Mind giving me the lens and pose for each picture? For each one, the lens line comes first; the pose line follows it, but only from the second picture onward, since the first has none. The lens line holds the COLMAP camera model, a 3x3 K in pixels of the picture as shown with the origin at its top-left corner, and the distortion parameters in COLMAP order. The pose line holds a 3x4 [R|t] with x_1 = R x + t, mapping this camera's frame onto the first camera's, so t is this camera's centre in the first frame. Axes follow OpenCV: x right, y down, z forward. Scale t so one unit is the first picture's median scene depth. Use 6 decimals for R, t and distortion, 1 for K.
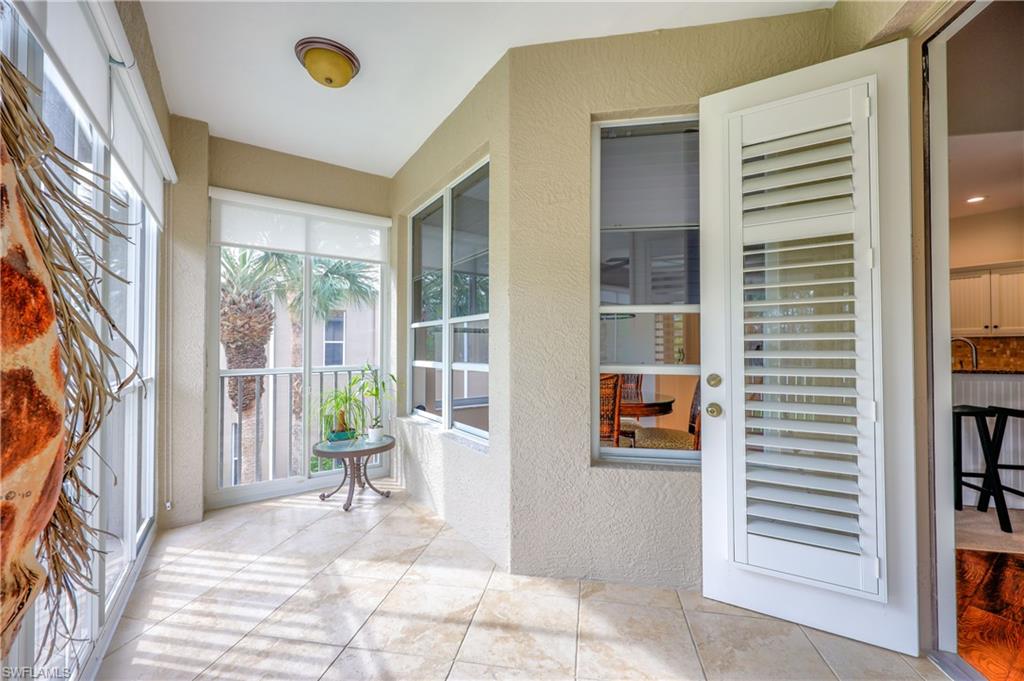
lens RADIAL K [[417.5, 0, 510.0], [0, 417.5, 343.0], [0, 0, 1]] dist [0.001183, 0.000366]
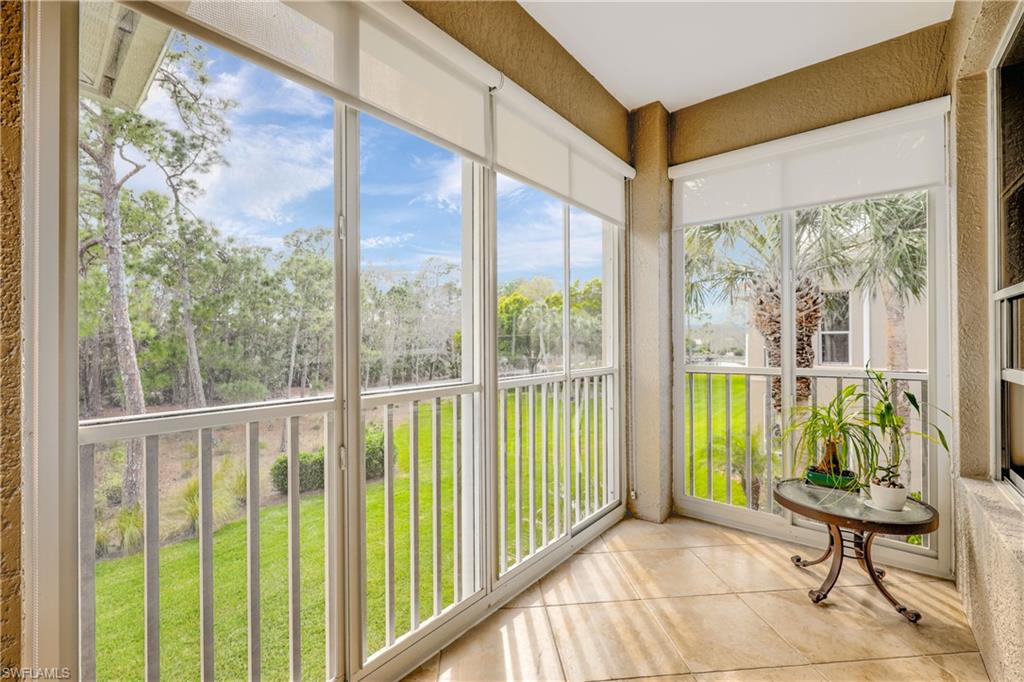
lens RADIAL K [[417.5, 0, 510.0], [0, 417.5, 343.5], [0, 0, 1]] dist [0.001183, 0.000366]
pose [[0.265233, 0.001924, -0.964182, 0.083762], [0.018273, 0.999808, 0.007022, 0.003346], [0.964011, -0.019481, 0.265147, 0.391552]]
